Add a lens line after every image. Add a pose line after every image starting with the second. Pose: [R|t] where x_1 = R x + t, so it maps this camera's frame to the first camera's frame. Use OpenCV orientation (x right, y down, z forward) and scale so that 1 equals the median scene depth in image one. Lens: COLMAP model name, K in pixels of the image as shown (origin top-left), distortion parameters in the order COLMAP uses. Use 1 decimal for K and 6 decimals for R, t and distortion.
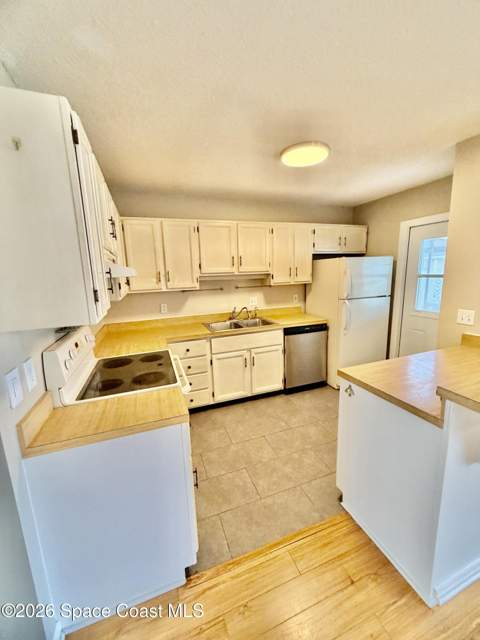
lens RADIAL K [[253.5, 0, 240.0], [0, 253.5, 320.0], [0, 0, 1]] dist [-0.000165, 0.000167]
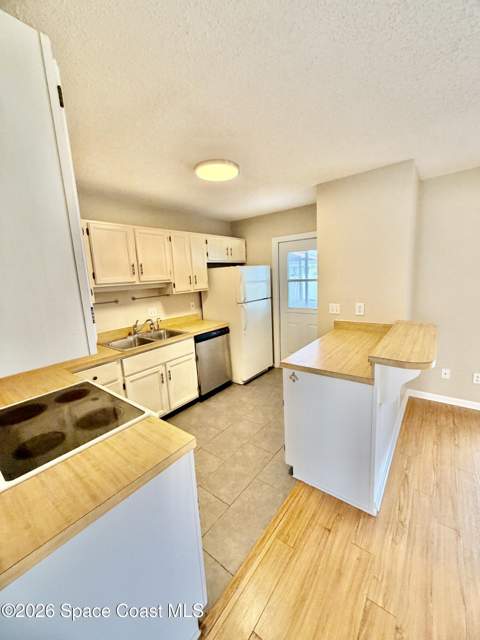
lens RADIAL K [[253.5, 0, 240.0], [0, 253.5, 320.0], [0, 0, 1]] dist [-0.000165, 0.000167]
pose [[0.851223, -0.104303, 0.514334, -0.177463], [0.121225, 0.992625, 0.000669, -0.008923], [-0.510611, 0.061781, 0.857590, 0.045074]]
